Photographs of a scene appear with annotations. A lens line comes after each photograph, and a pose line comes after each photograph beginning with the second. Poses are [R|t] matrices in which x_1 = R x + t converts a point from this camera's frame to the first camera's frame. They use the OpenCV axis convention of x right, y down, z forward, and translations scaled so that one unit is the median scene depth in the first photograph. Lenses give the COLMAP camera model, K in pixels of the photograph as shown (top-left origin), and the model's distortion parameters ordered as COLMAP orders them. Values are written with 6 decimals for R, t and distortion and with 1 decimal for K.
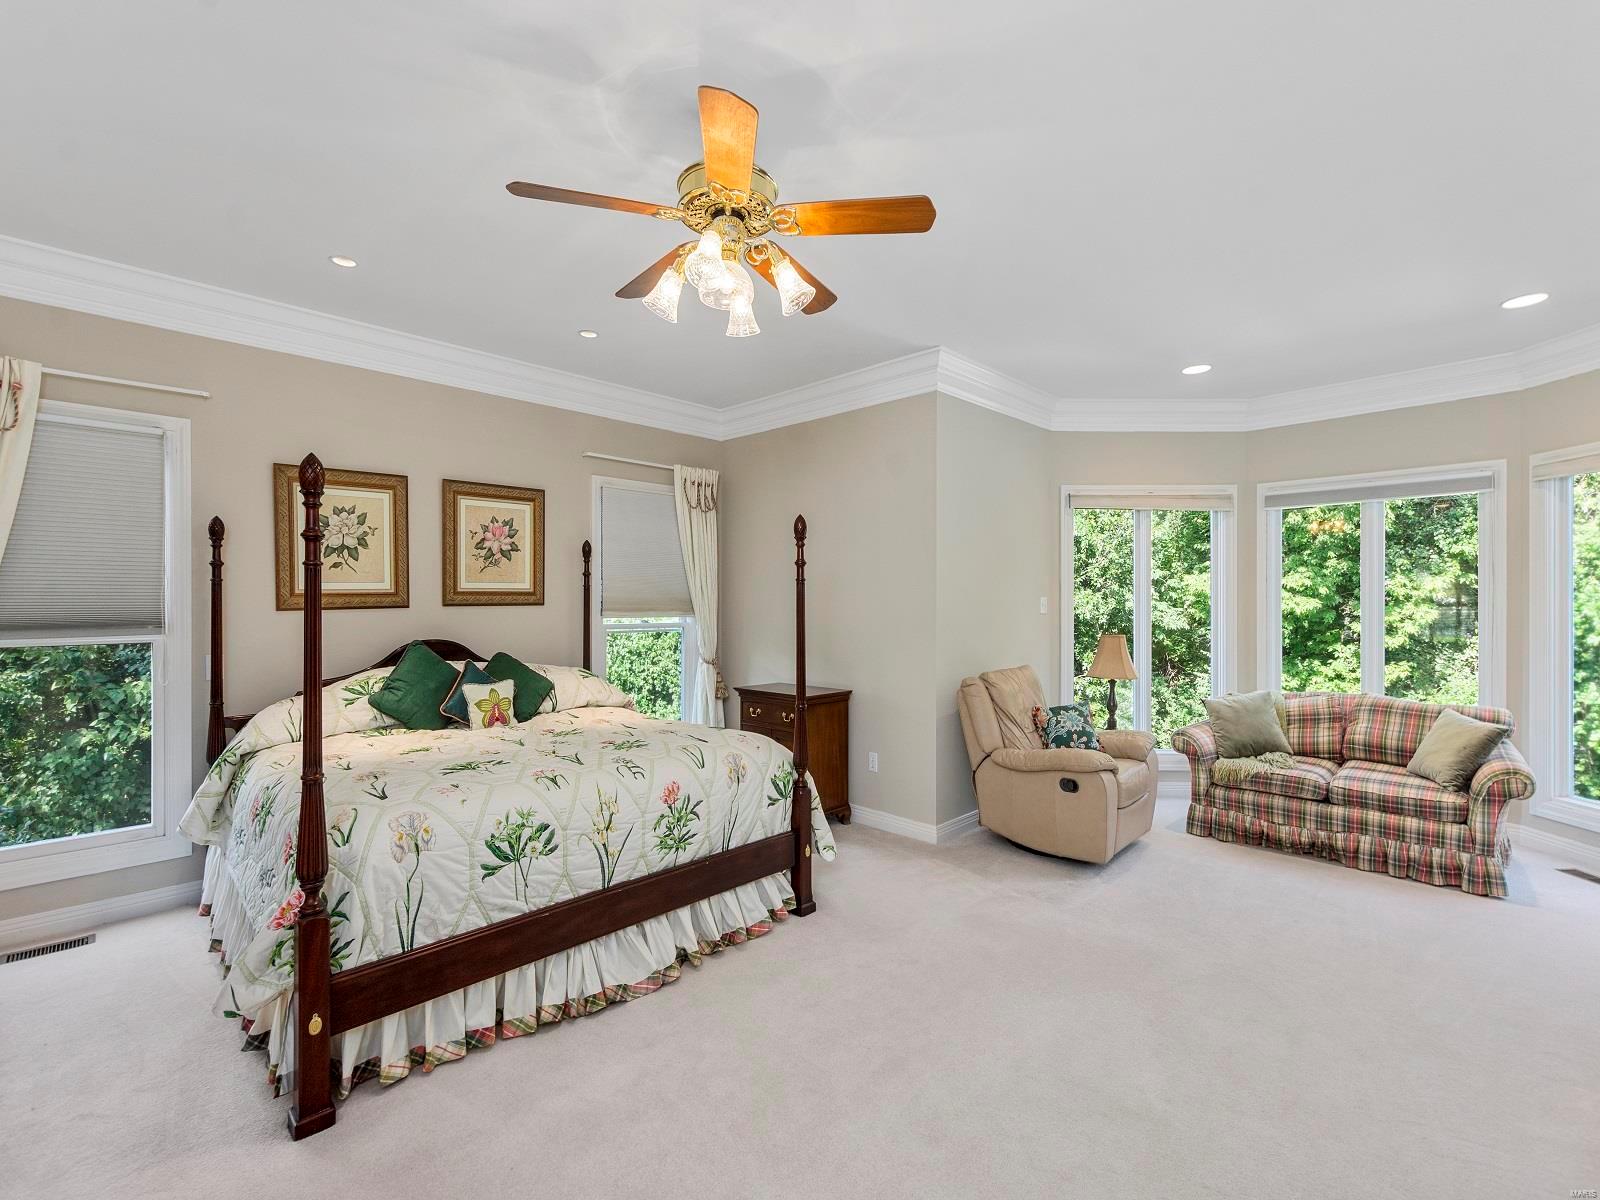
lens RADIAL K [[713.7, 0, 803.5], [0, 713.7, 605.5], [0, 0, 1]] dist [0.002097, 0.000499]
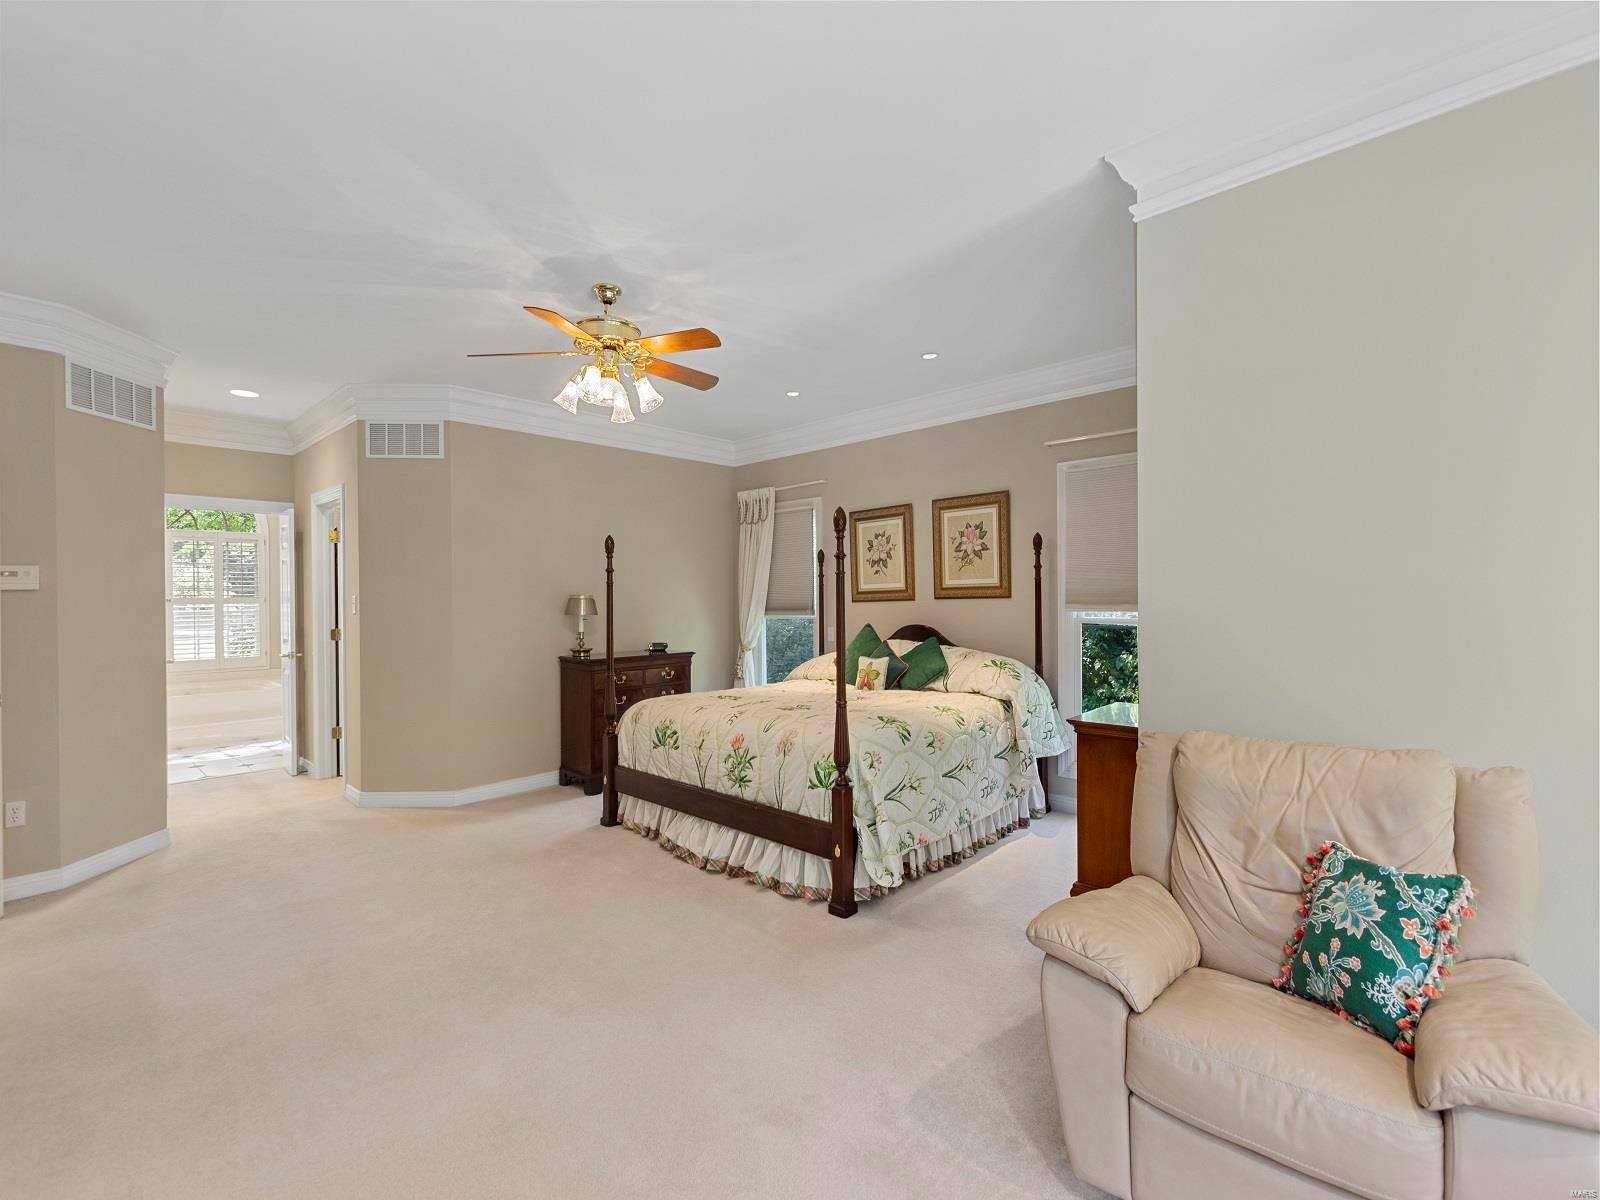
lens RADIAL K [[713.7, 0, 803.5], [0, 713.7, 599.3], [0, 0, 1]] dist [0.002097, 0.000499]
pose [[0.031429, -0.000724, -0.999506, 0.844199], [0.006416, 0.999979, -0.000522, -0.000011], [0.999485, -0.006397, 0.031433, 0.798759]]
